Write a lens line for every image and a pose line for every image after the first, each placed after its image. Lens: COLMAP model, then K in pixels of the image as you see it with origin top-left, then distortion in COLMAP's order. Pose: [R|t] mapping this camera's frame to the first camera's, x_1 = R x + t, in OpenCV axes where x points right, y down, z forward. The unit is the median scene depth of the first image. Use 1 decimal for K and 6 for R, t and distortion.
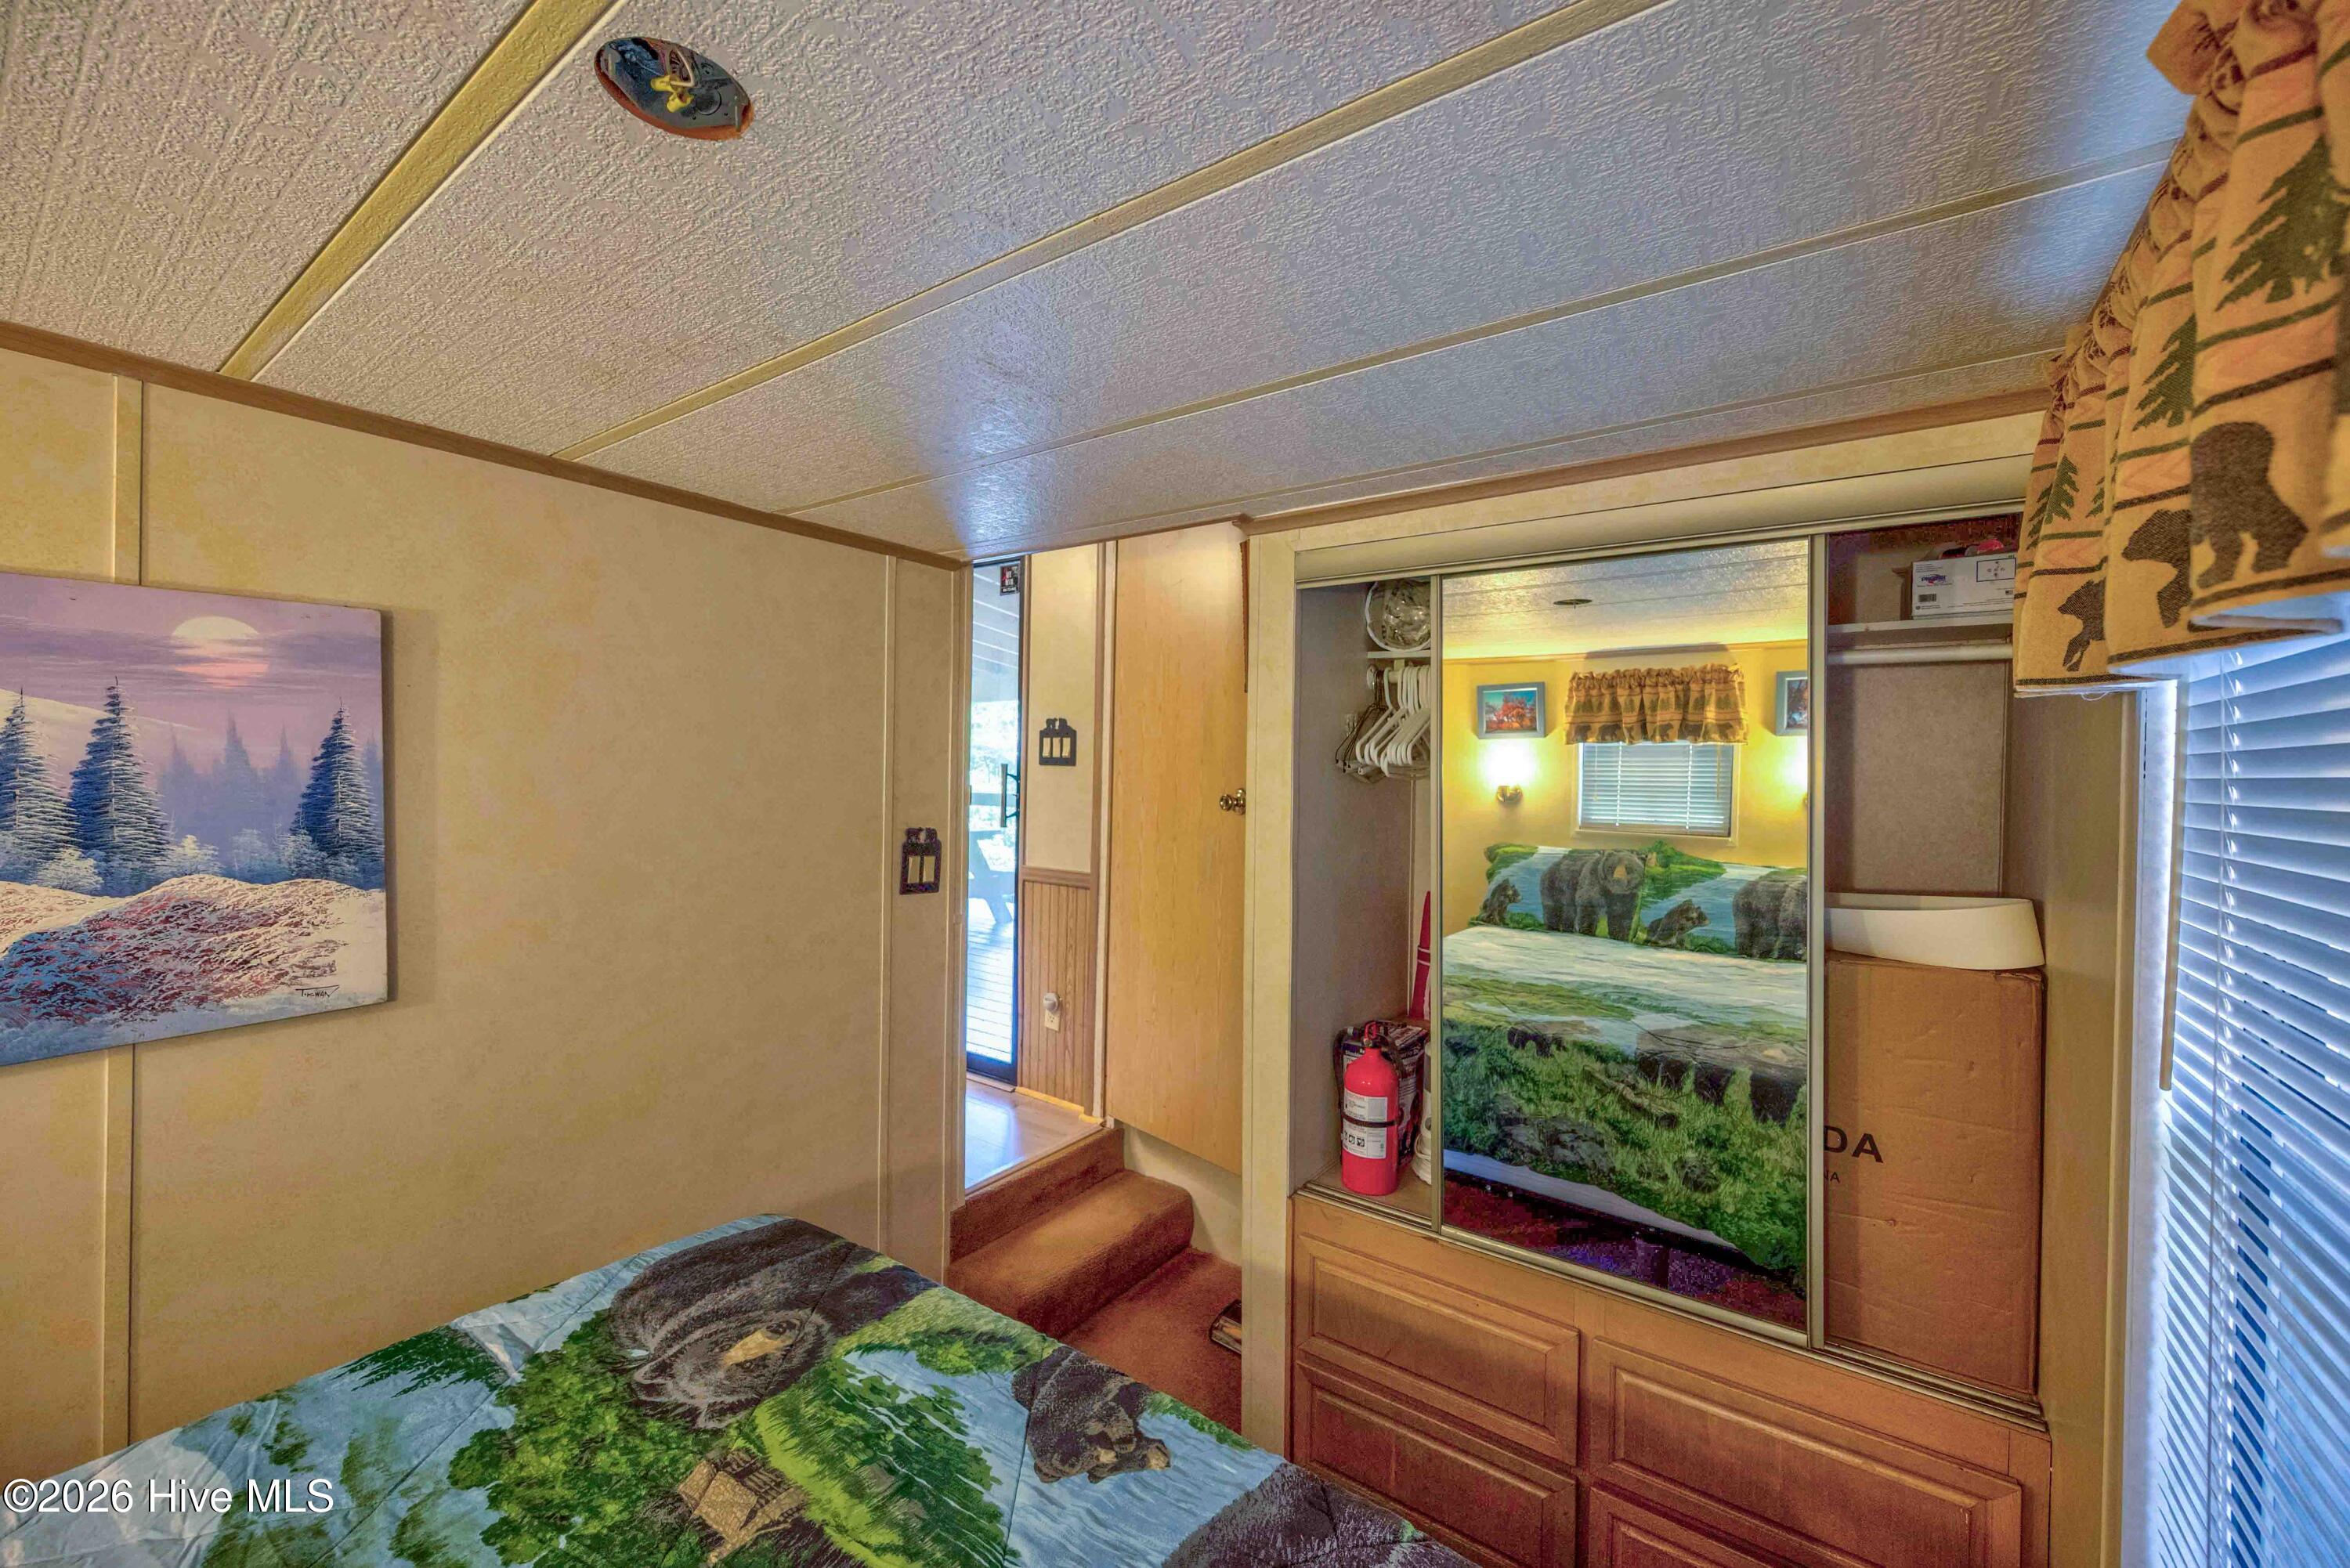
lens RADIAL K [[929.4, 0, 1182.5], [0, 929.4, 782.0], [0, 0, 1]] dist [0.000949, 0.000427]
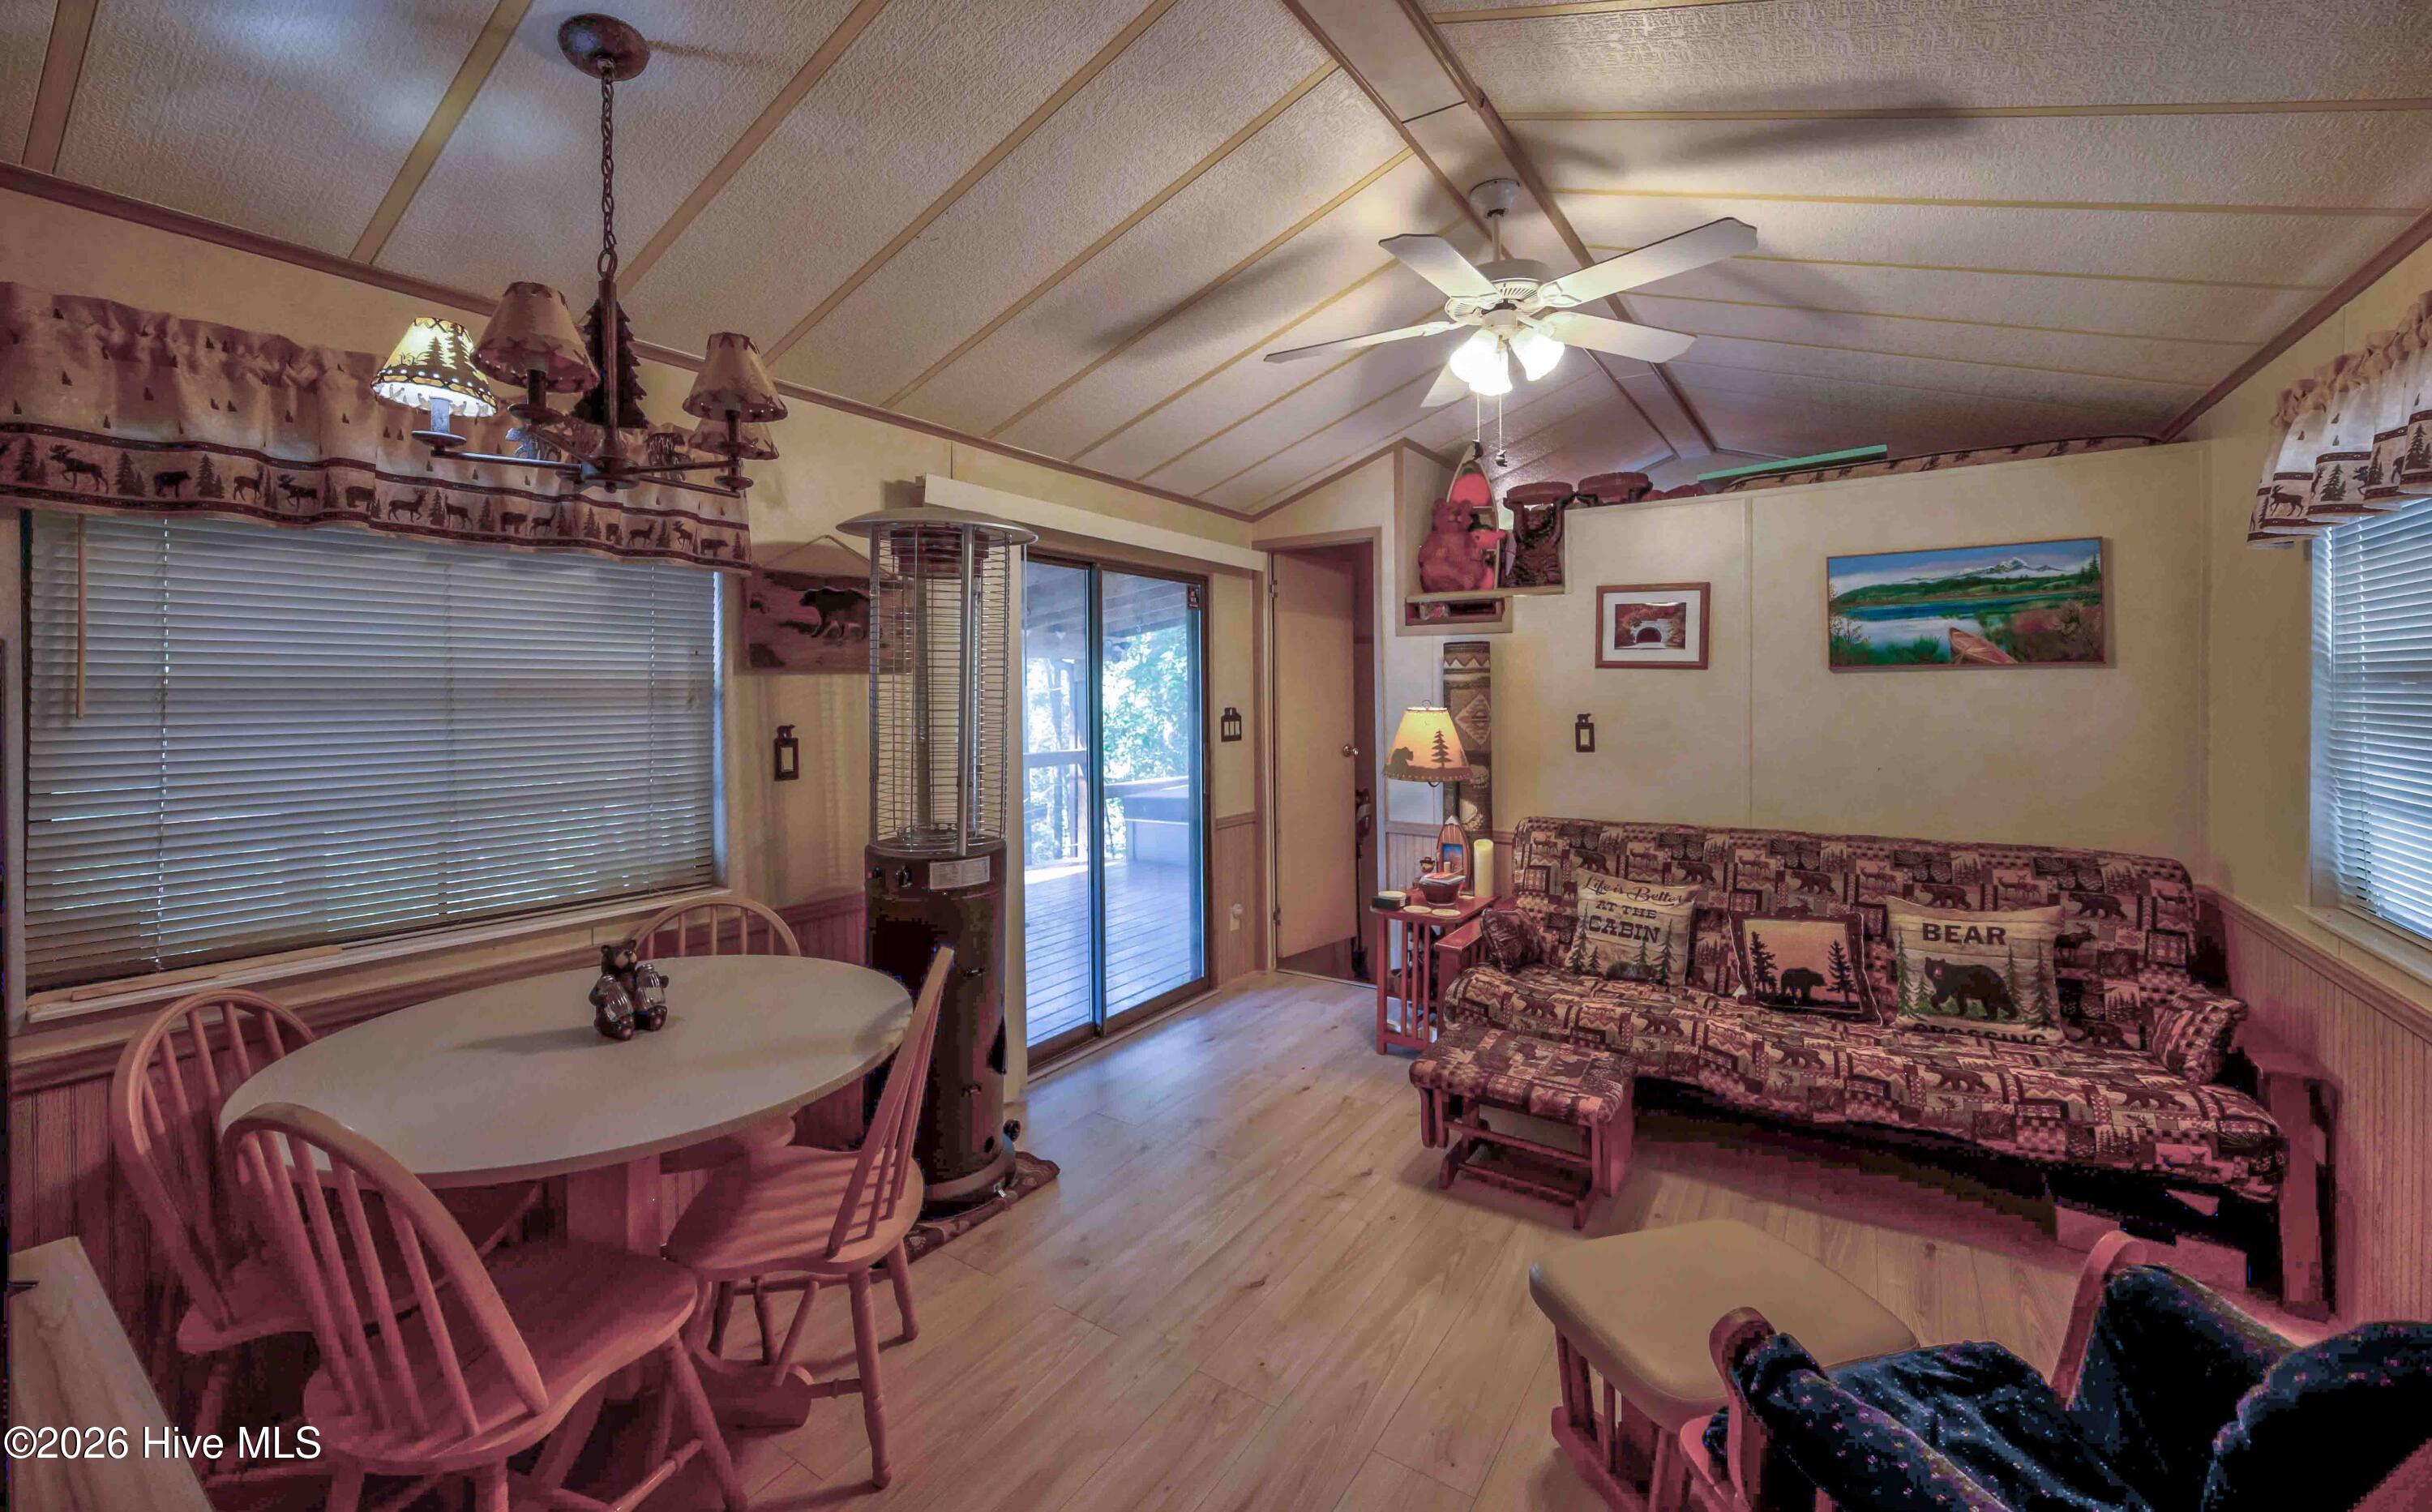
lens RADIAL K [[945.4, 0, 1241.8], [0, 945.4, 702.3], [0, 0, 1]] dist [0.009160, -0.000094]
pose [[-0.042373, -0.035796, 0.998460, -1.549325], [0.014518, 0.999230, 0.036439, -0.127729], [-0.998996, 0.016039, -0.041820, 1.042130]]
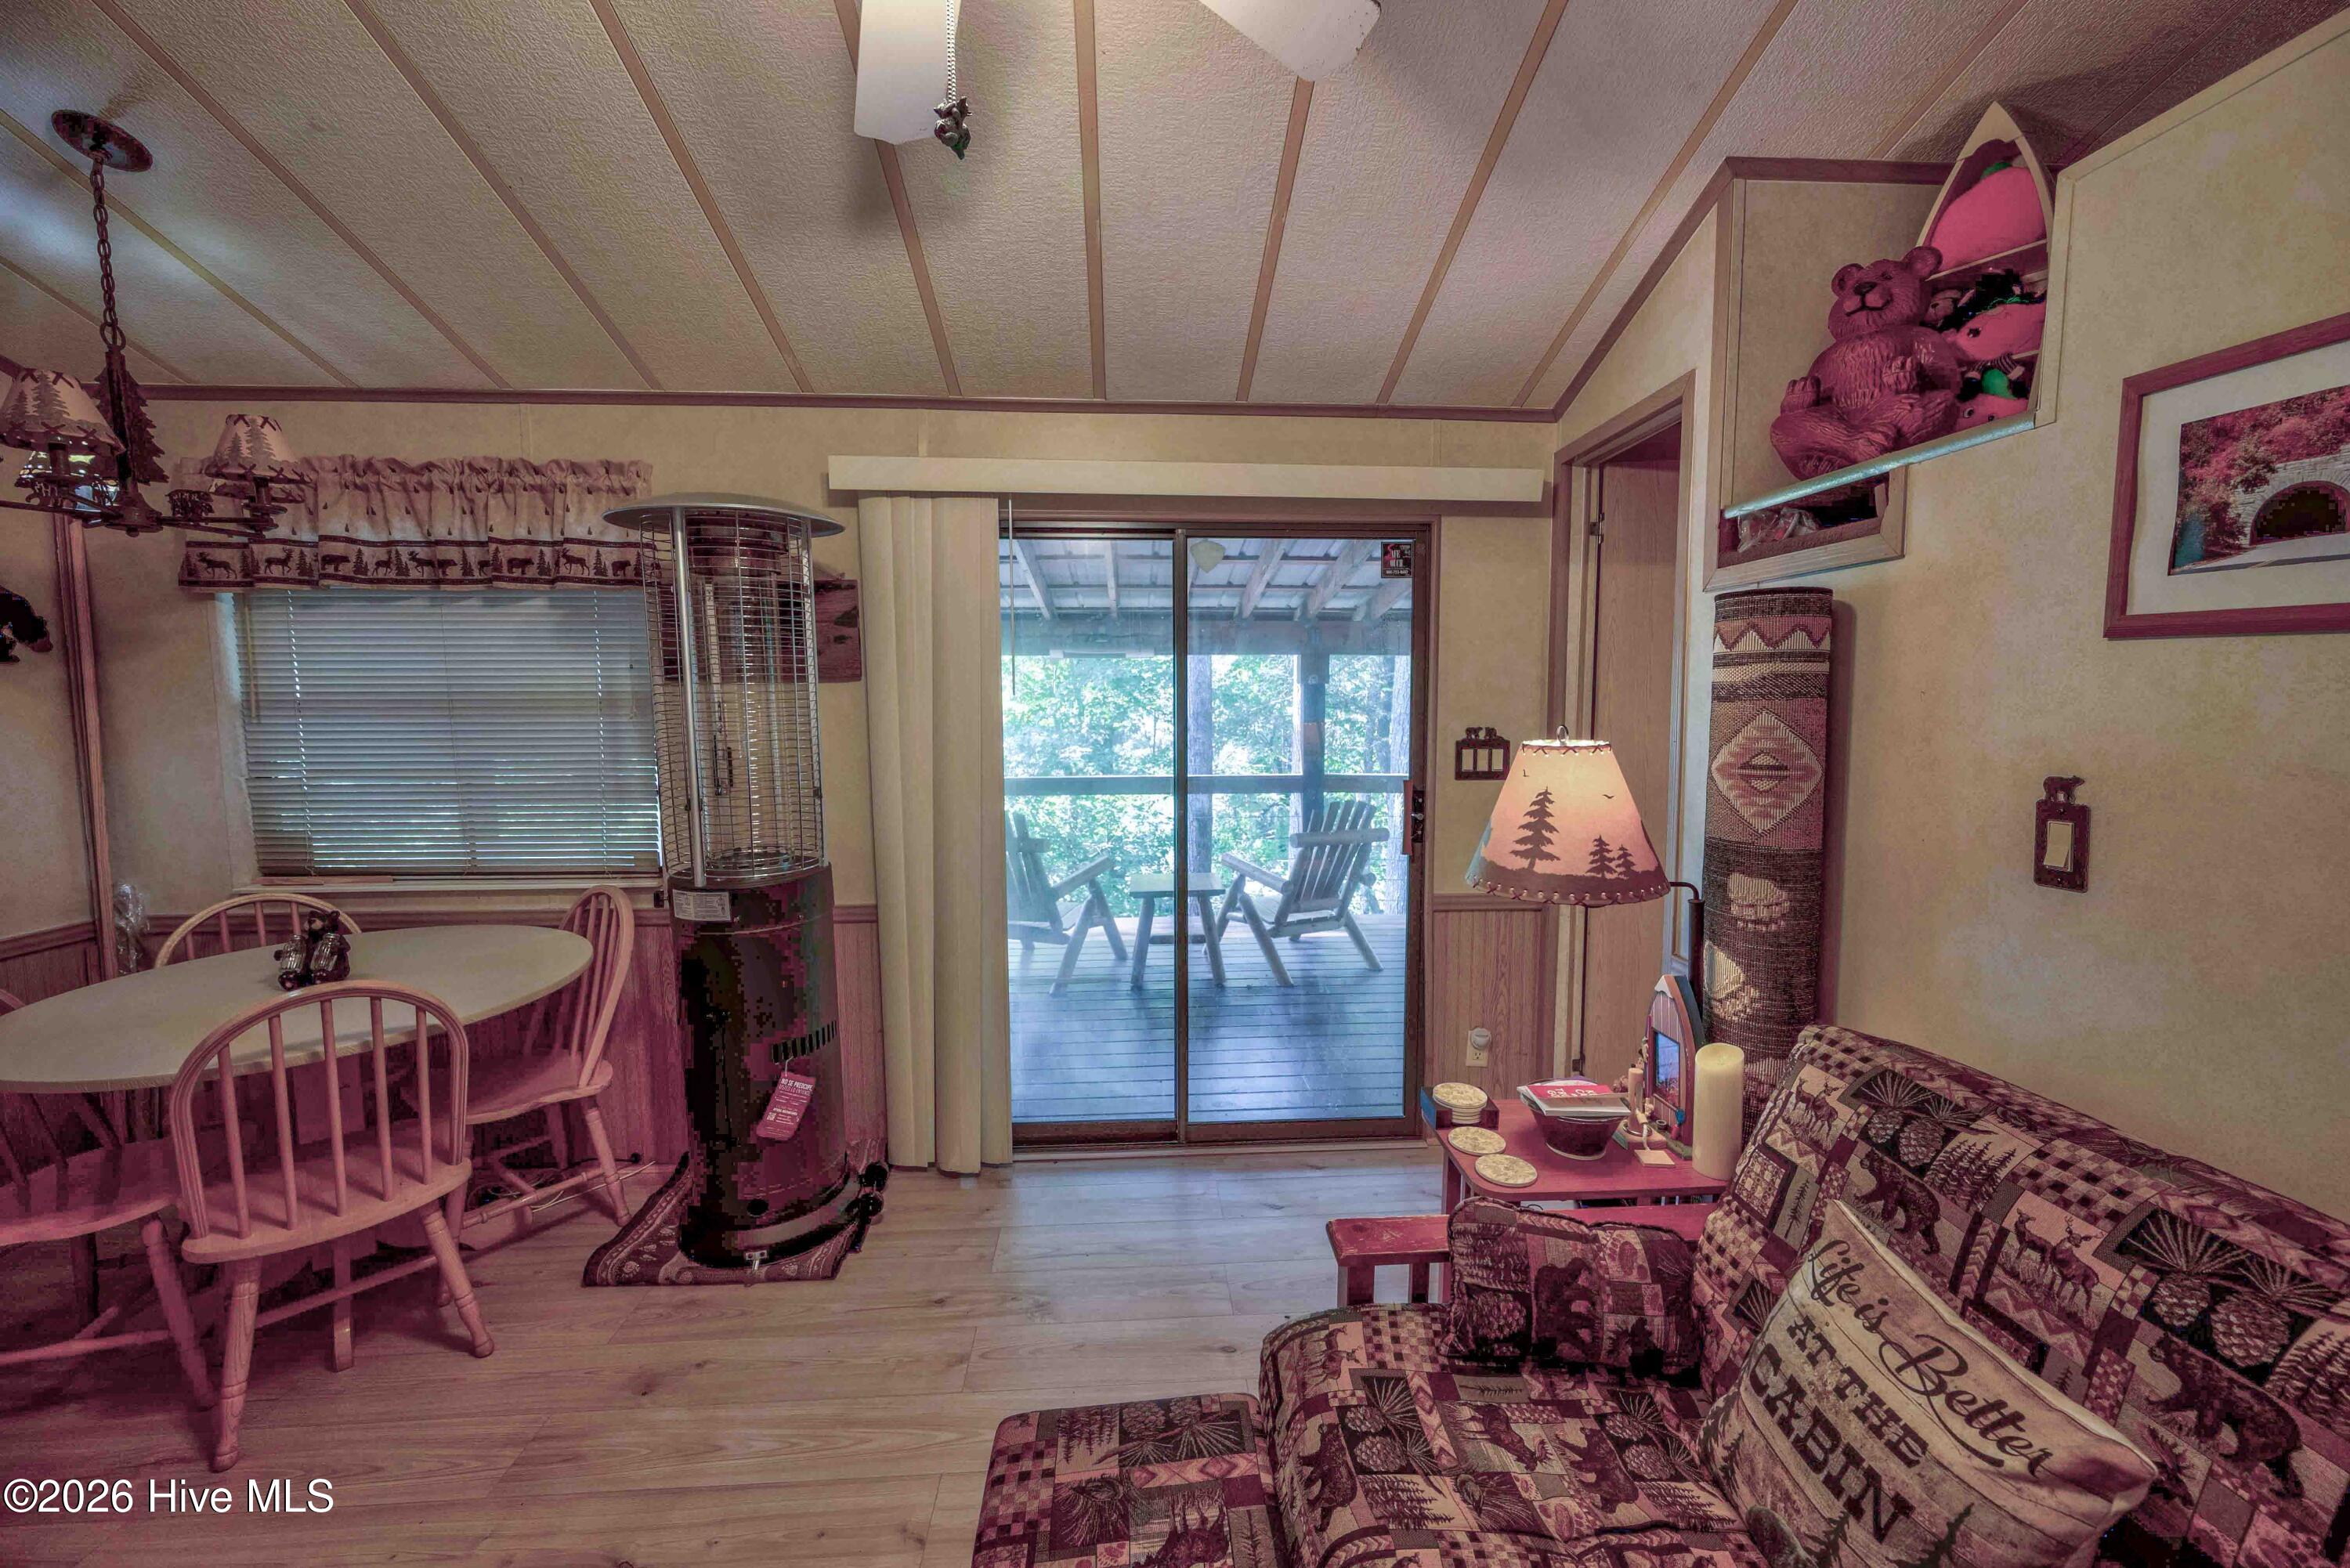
lens RADIAL K [[929.4, 0, 1182.5], [0, 929.4, 782.0], [0, 0, 1]] dist [0.000949, 0.000427]
pose [[0.772926, -0.082661, 0.629089, -0.919584], [0.027622, 0.994921, 0.096794, -0.110262], [-0.633895, -0.057438, 0.771283, 0.492561]]
